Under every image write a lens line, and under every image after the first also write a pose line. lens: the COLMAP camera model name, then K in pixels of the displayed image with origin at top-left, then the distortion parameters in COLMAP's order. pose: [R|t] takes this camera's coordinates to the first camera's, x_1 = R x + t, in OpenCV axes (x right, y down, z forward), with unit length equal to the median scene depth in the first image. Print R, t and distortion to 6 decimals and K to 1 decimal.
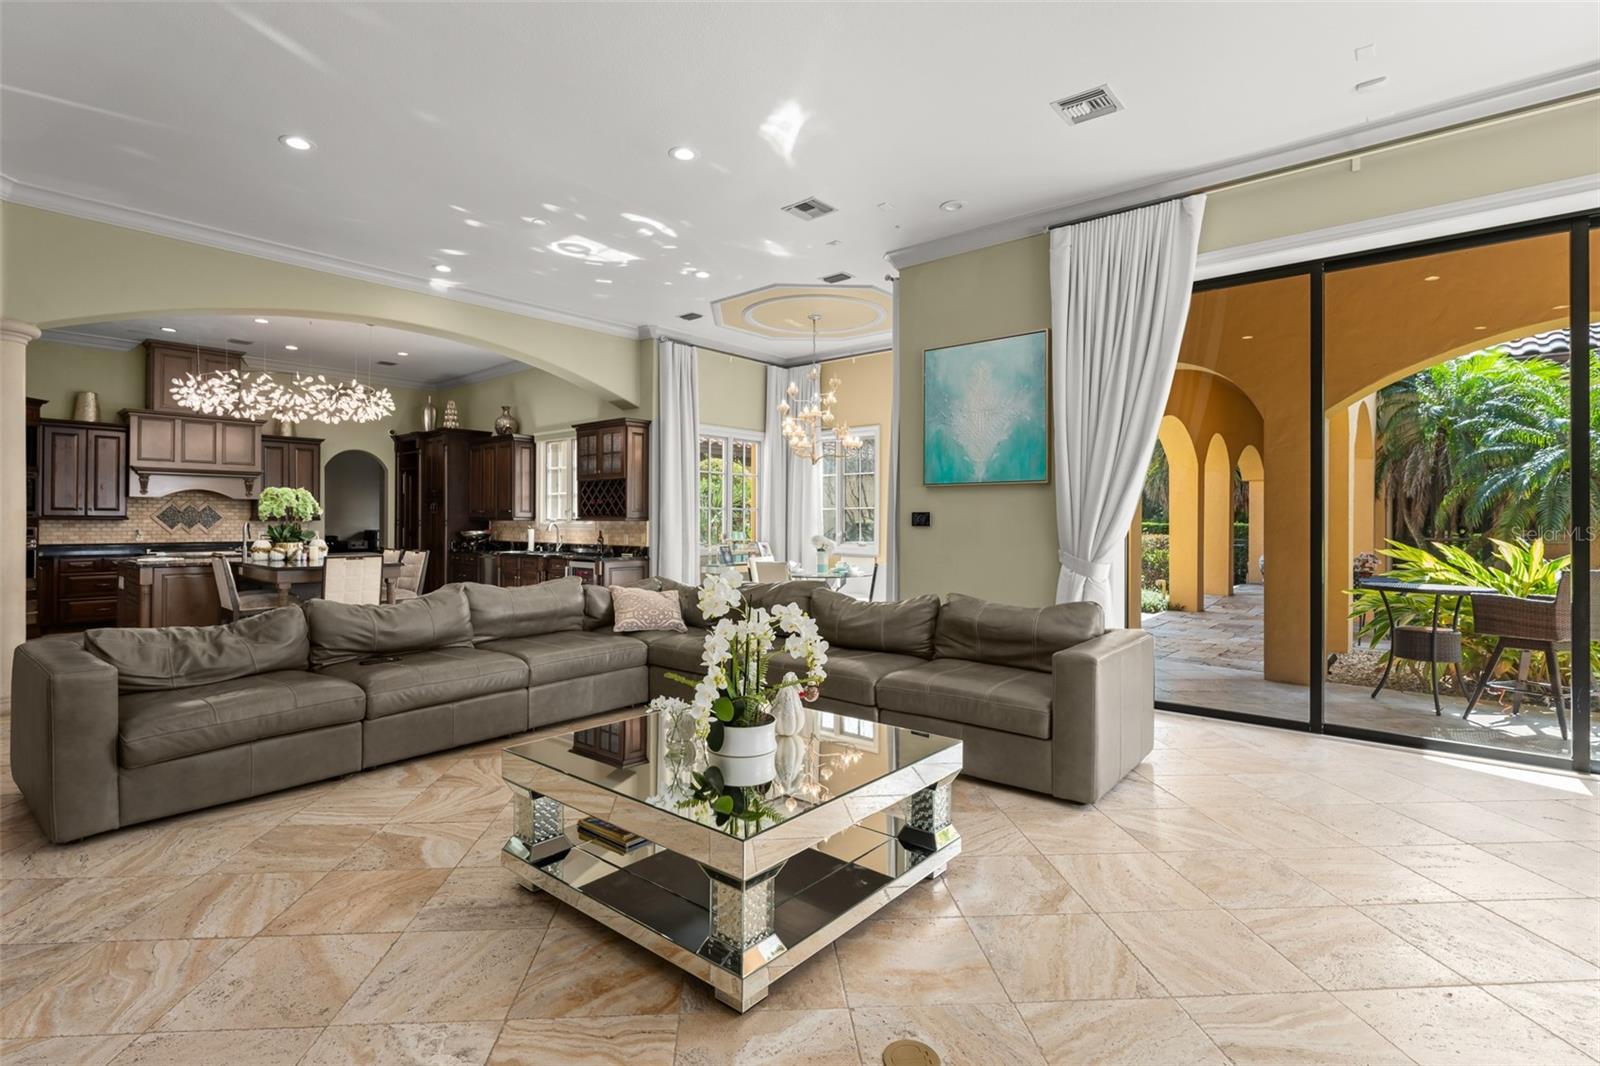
lens RADIAL K [[758.5, 0, 801.6], [0, 758.5, 522.4], [0, 0, 1]] dist [-0.007707, -0.000165]
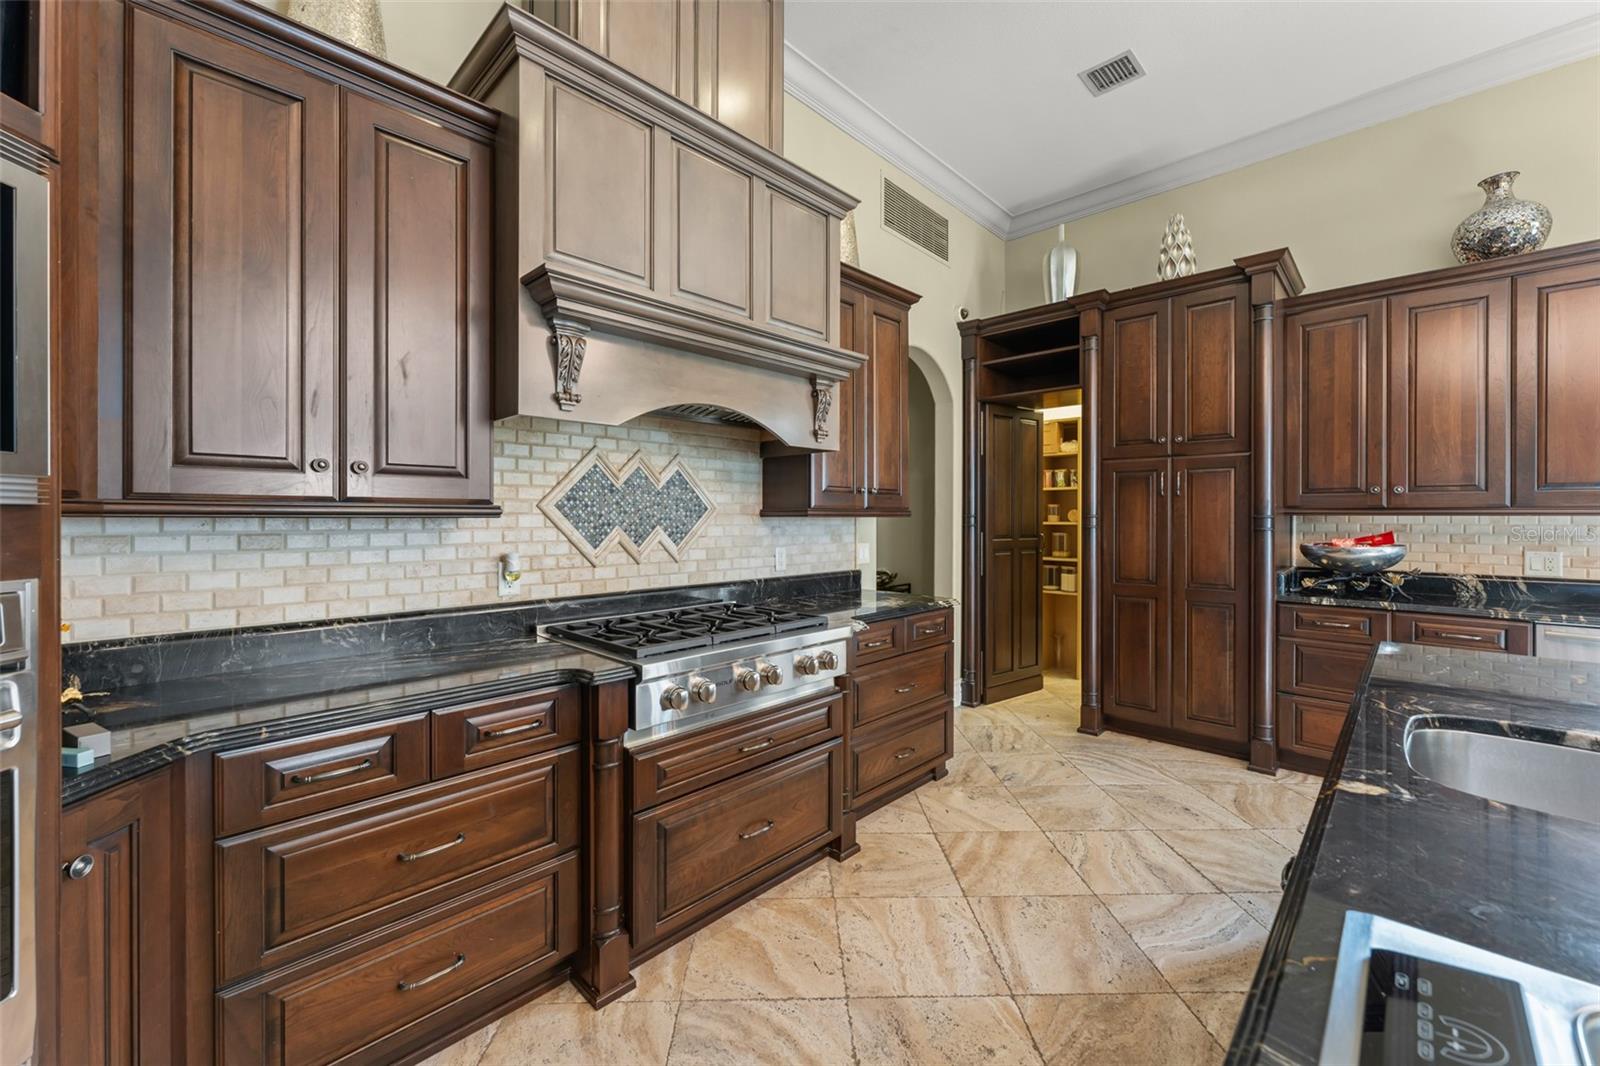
lens RADIAL K [[634.6, 0, 795.2], [0, 634.6, 519.6], [0, 0, 1]] dist [-0.001171, -0.000307]
pose [[0.998167, -0.002355, -0.060478, -0.837593], [0.002641, 0.999986, 0.004649, -0.003544], [0.060466, -0.004801, 0.998159, 0.855931]]
